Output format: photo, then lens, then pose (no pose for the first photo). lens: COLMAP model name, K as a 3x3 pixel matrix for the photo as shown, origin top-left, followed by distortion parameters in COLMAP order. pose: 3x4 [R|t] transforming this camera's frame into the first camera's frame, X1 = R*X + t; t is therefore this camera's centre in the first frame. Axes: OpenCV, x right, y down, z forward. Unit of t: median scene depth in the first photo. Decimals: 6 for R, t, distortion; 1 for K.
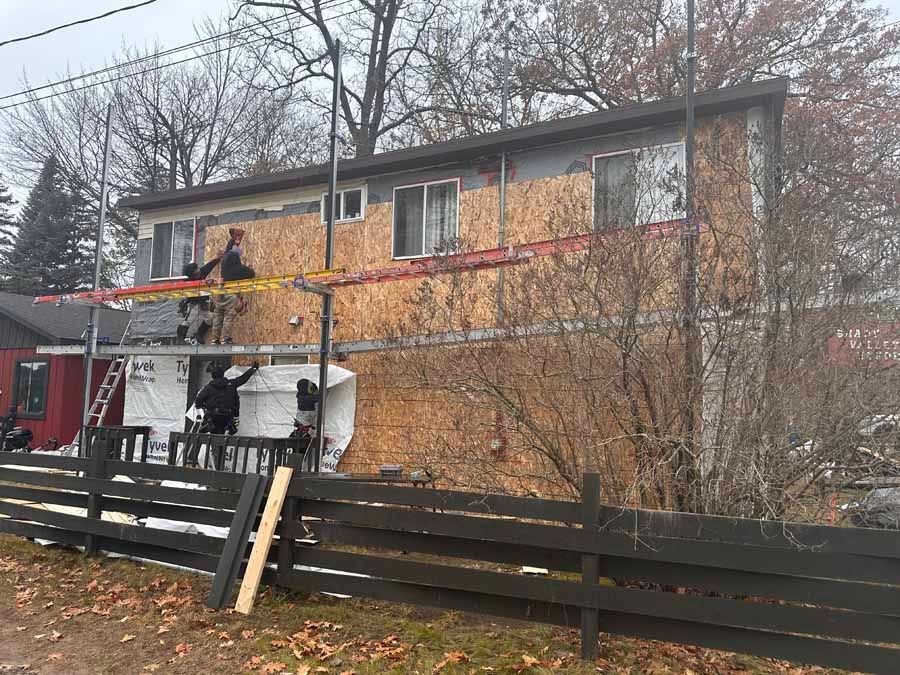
lens RADIAL K [[649.9, 0, 450.0], [0, 649.9, 337.5], [0, 0, 1]] dist [0.001506, -0.001895]
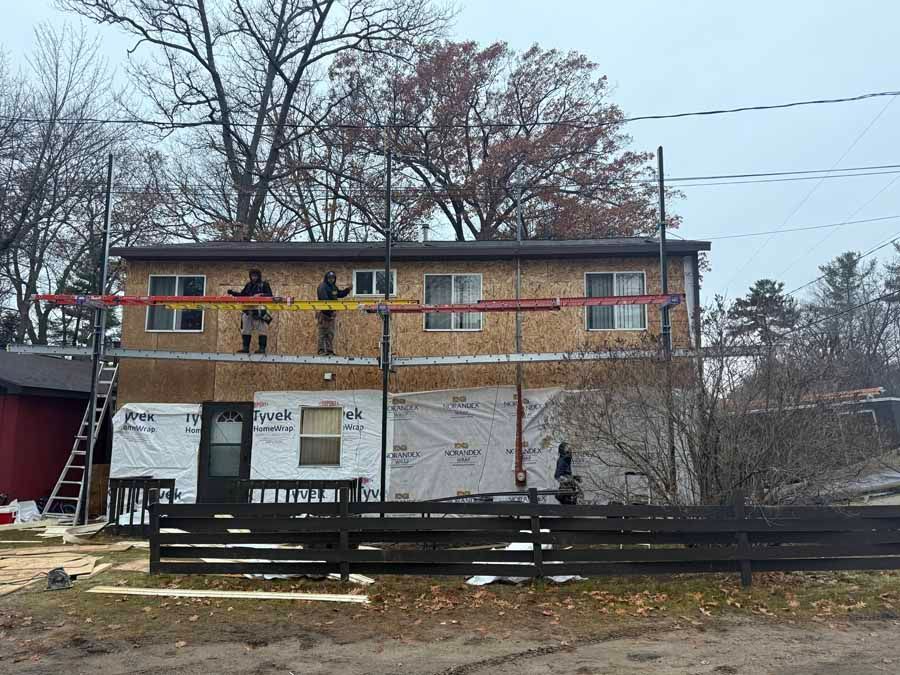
lens RADIAL K [[649.9, 0, 450.0], [0, 649.9, 337.5], [0, 0, 1]] dist [0.001506, -0.001895]
pose [[0.908848, 0.030072, 0.416043, -0.462657], [-0.016394, 0.999202, -0.036410, -0.050486], [-0.416806, 0.026271, 0.908616, -0.127309]]
